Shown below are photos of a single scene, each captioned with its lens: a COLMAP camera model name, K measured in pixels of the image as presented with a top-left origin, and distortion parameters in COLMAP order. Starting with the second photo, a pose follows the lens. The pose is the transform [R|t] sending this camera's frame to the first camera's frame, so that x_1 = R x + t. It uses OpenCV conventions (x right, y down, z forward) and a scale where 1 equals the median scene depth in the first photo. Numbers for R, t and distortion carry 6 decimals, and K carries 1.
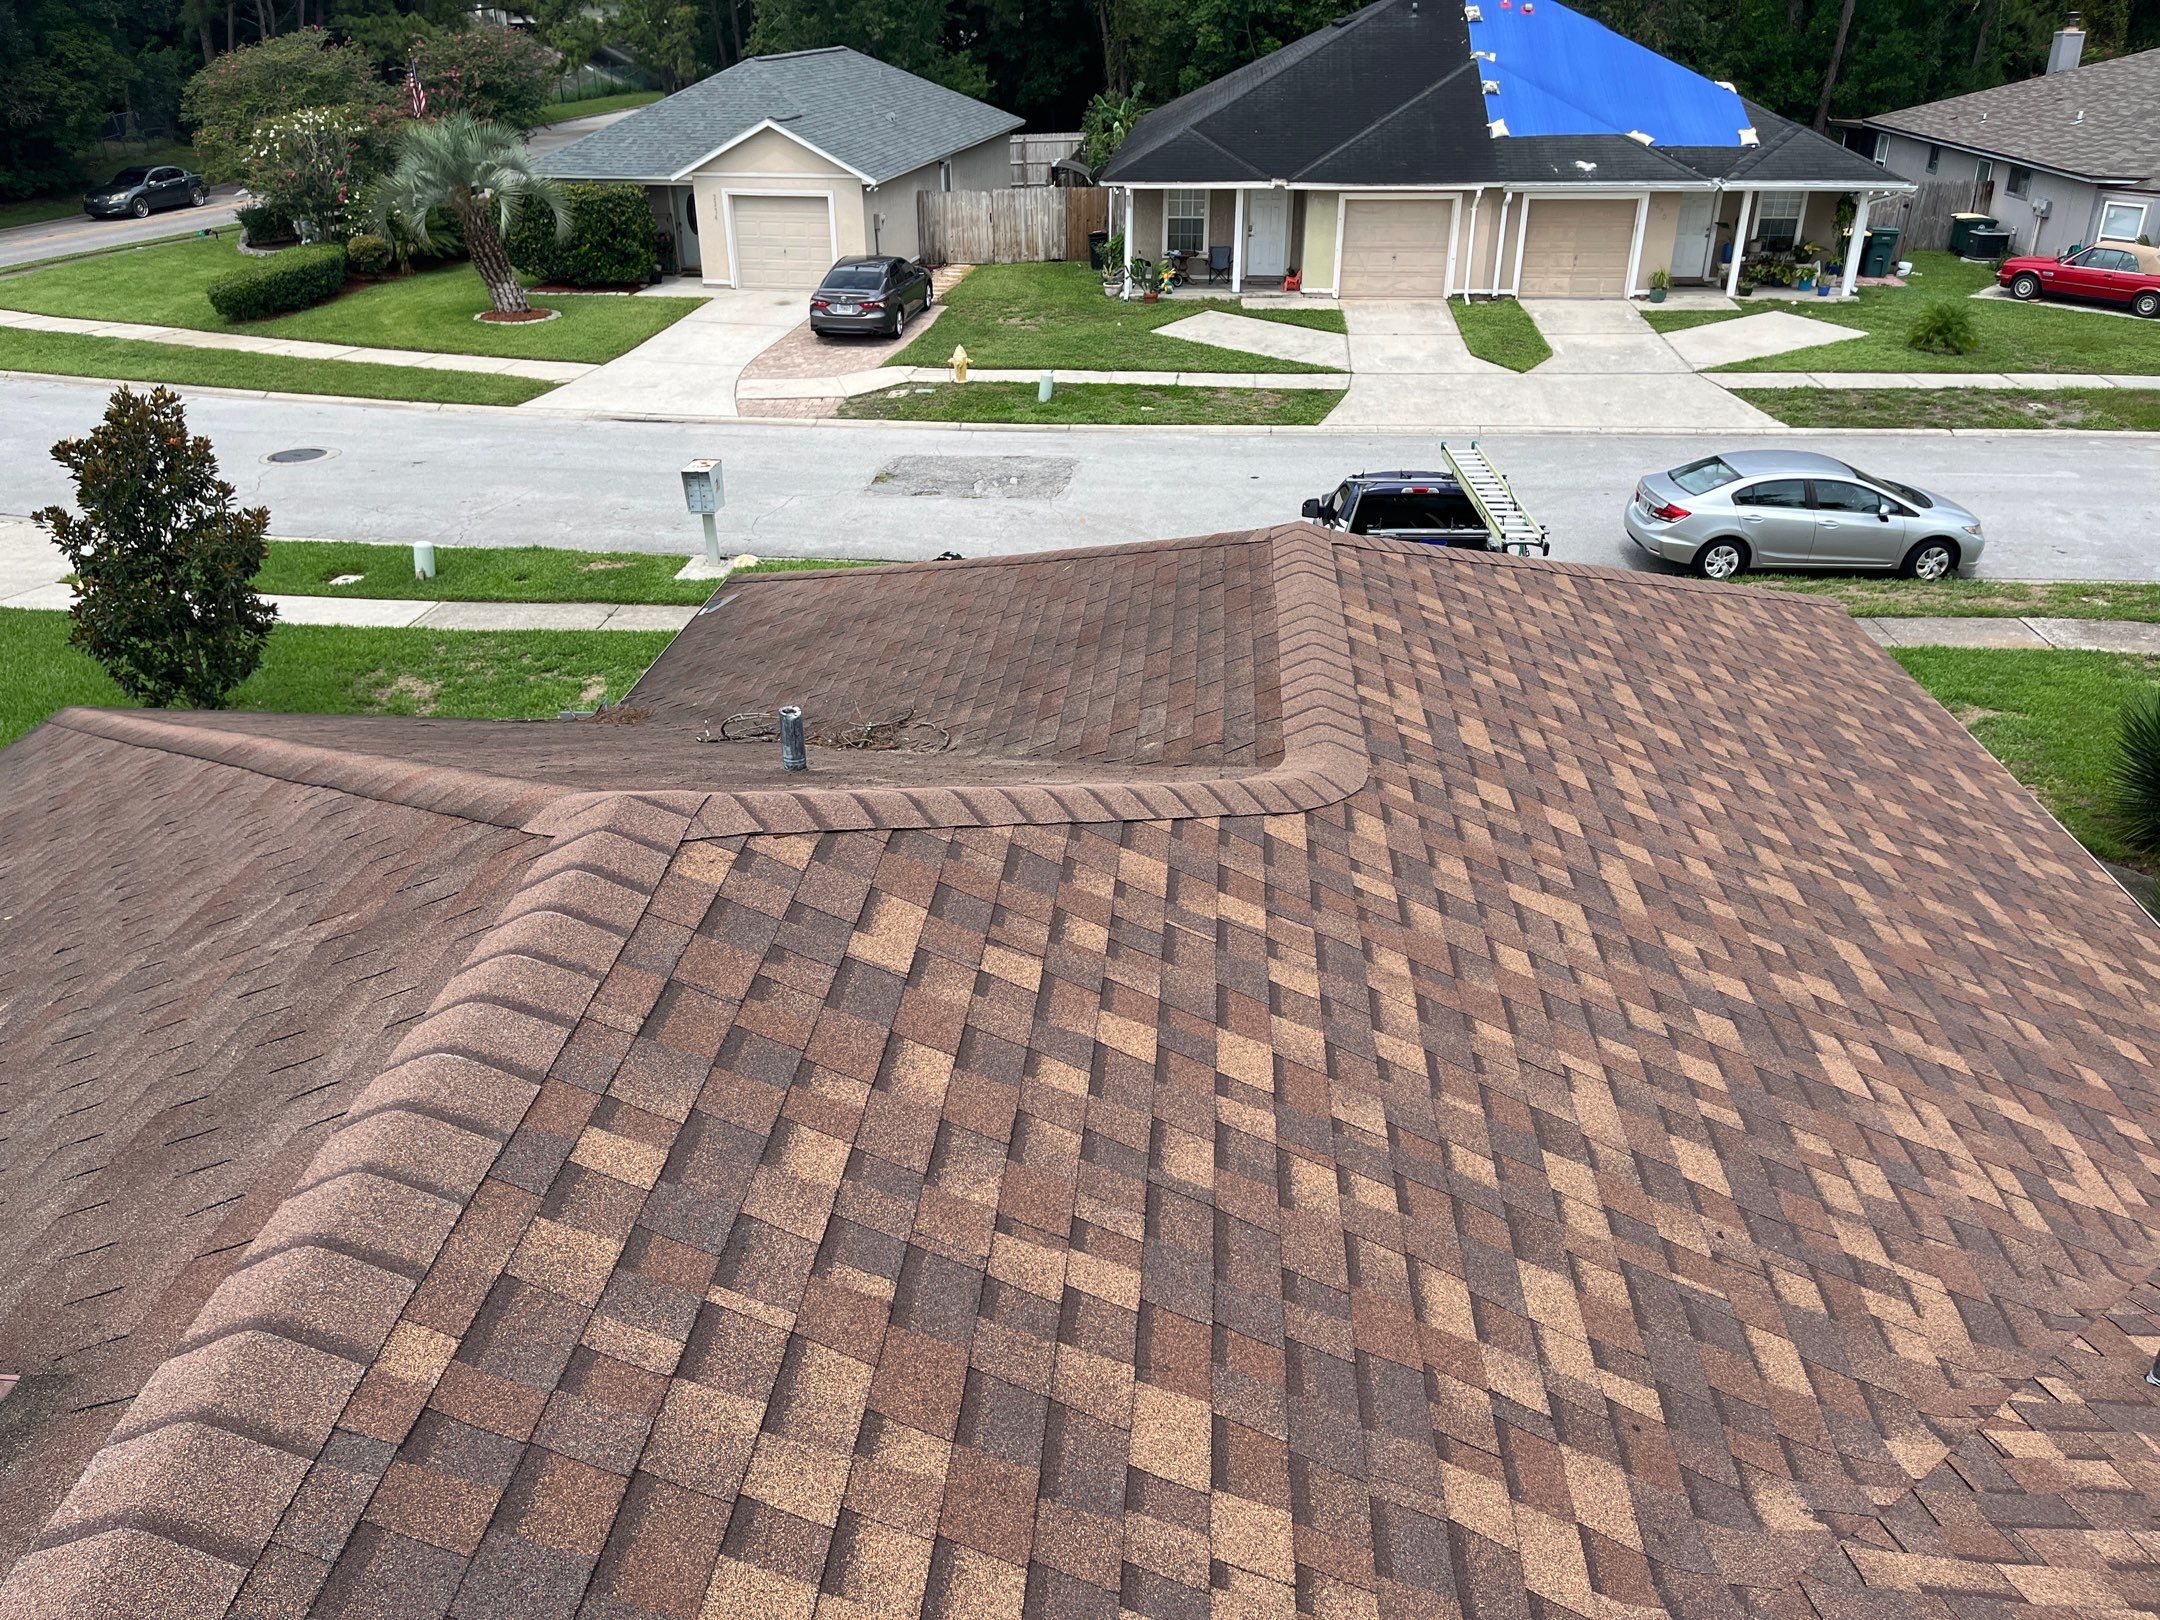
lens RADIAL K [[1625.8, 0, 1080.0], [0, 1625.8, 810.0], [0, 0, 1]] dist [0.074445, -0.108960]
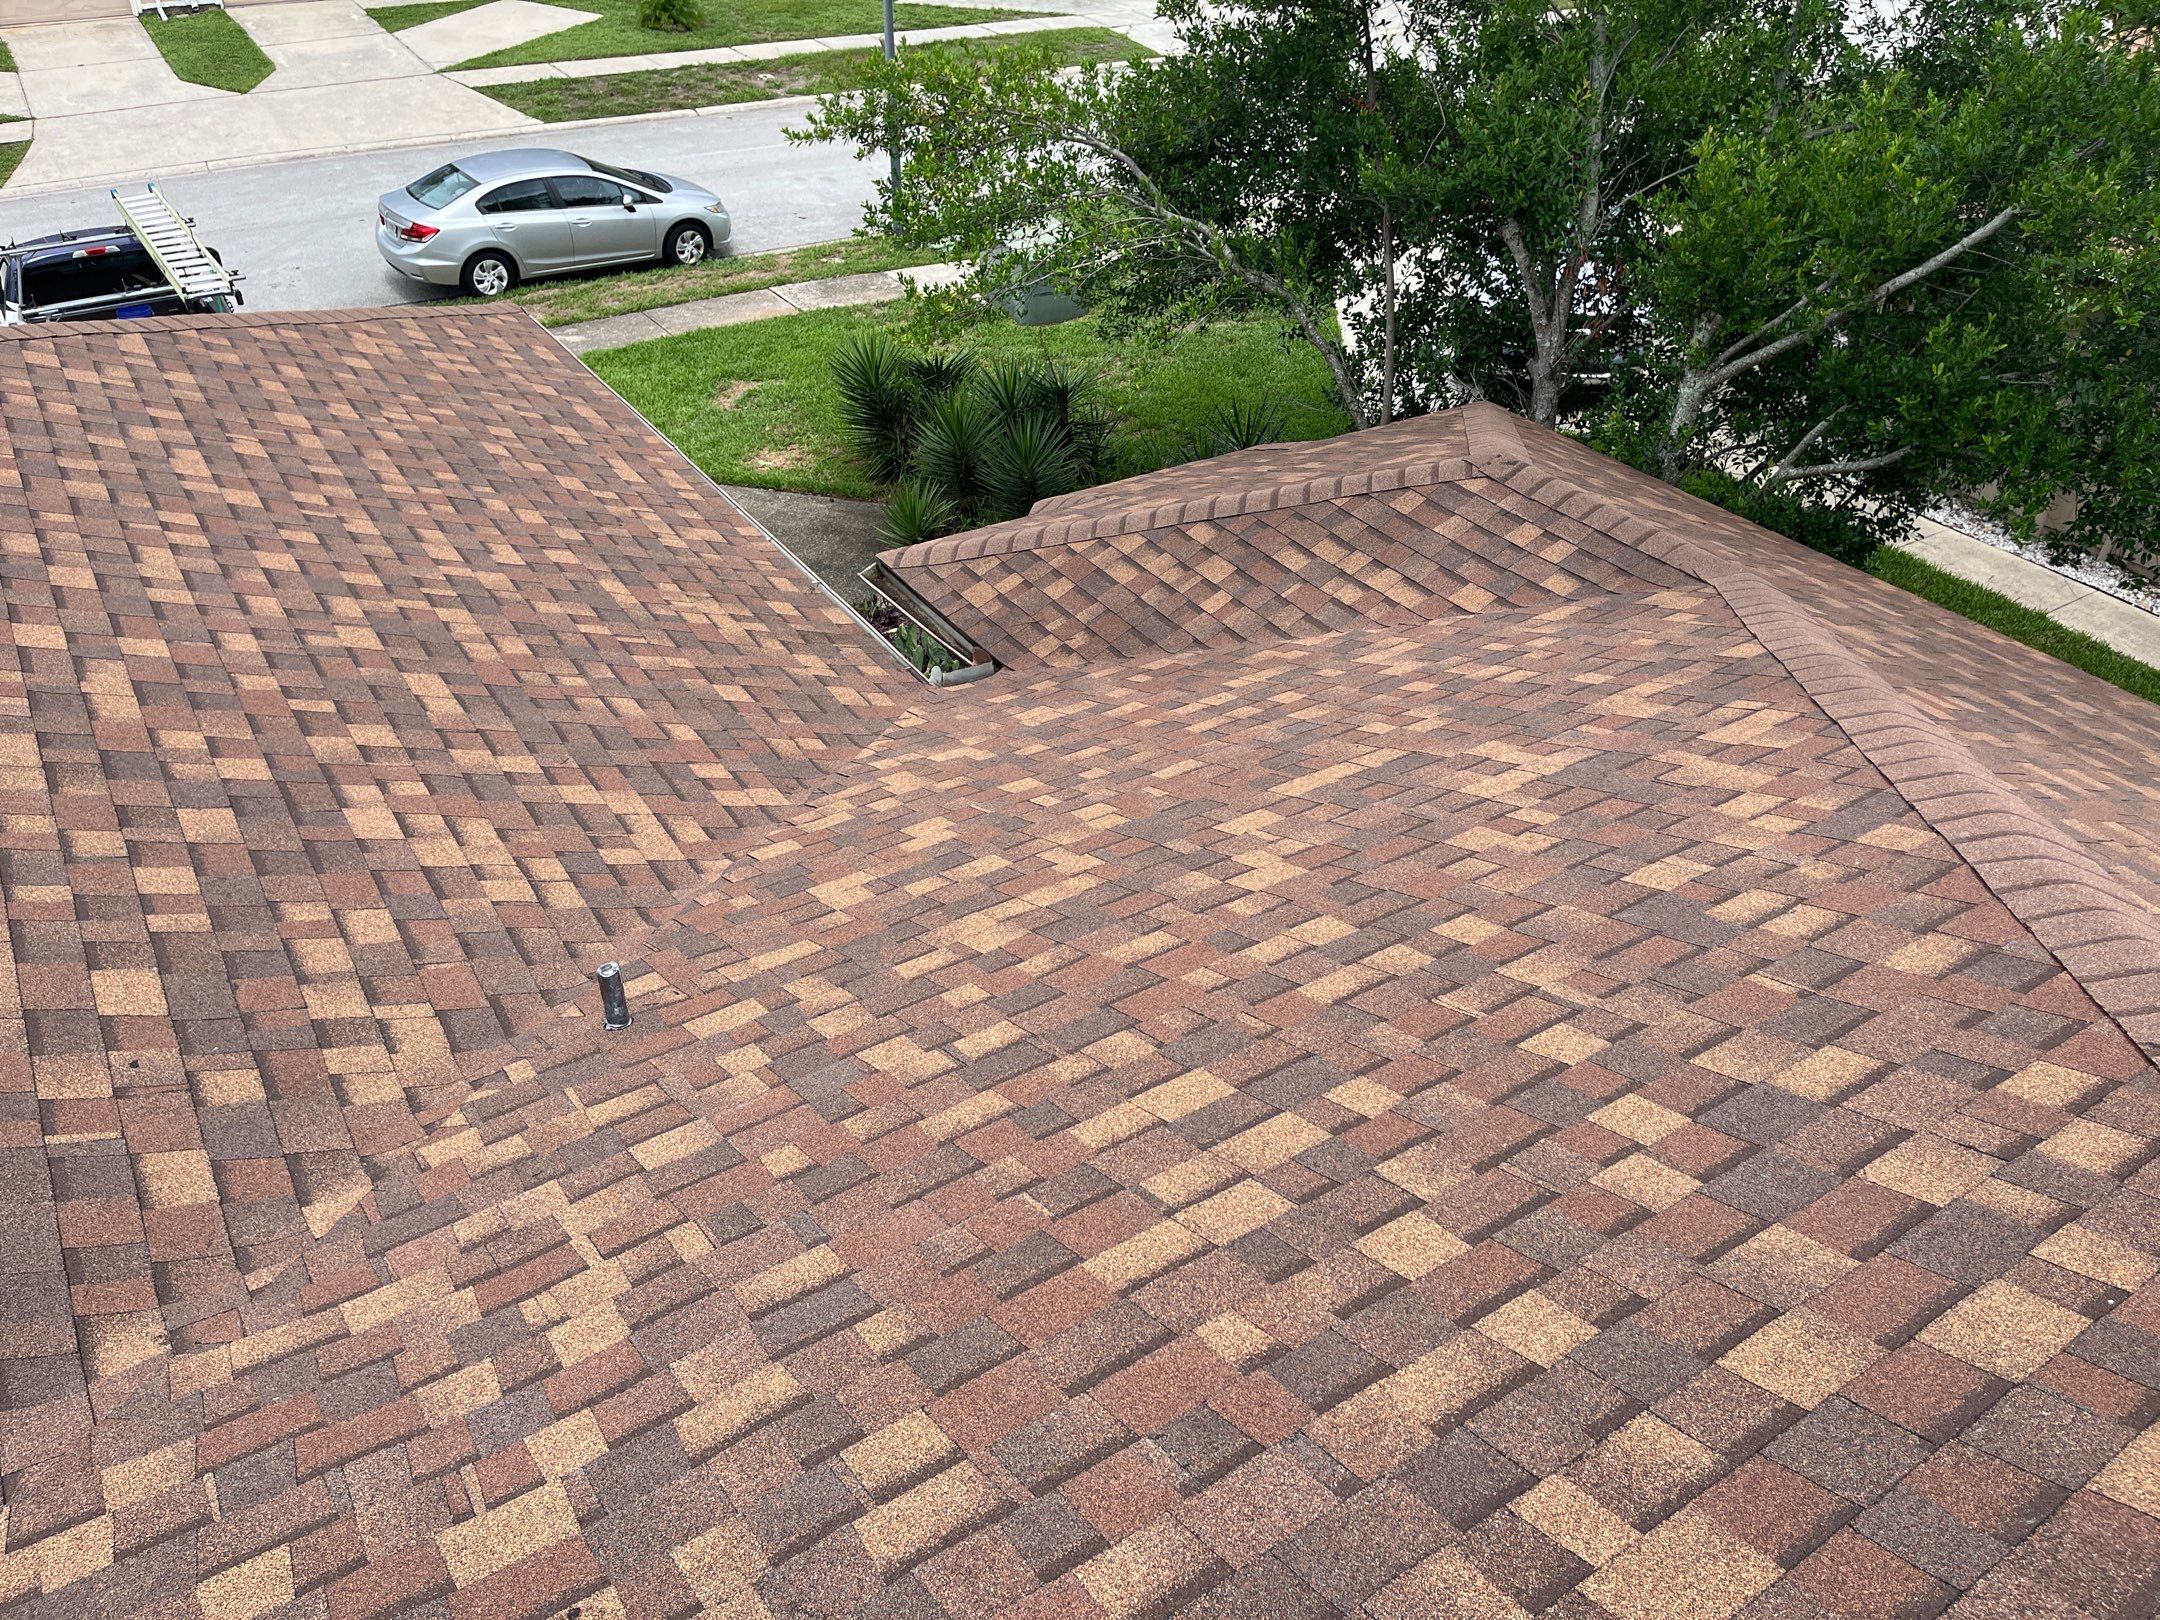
lens RADIAL K [[1625.8, 0, 1080.0], [0, 1625.8, 810.0], [0, 0, 1]] dist [0.074445, -0.108960]
pose [[0.788005, -0.332291, 0.518297, 0.180444], [0.246116, 0.941669, 0.229535, 0.021055], [-0.564337, -0.053313, 0.823822, -0.022220]]
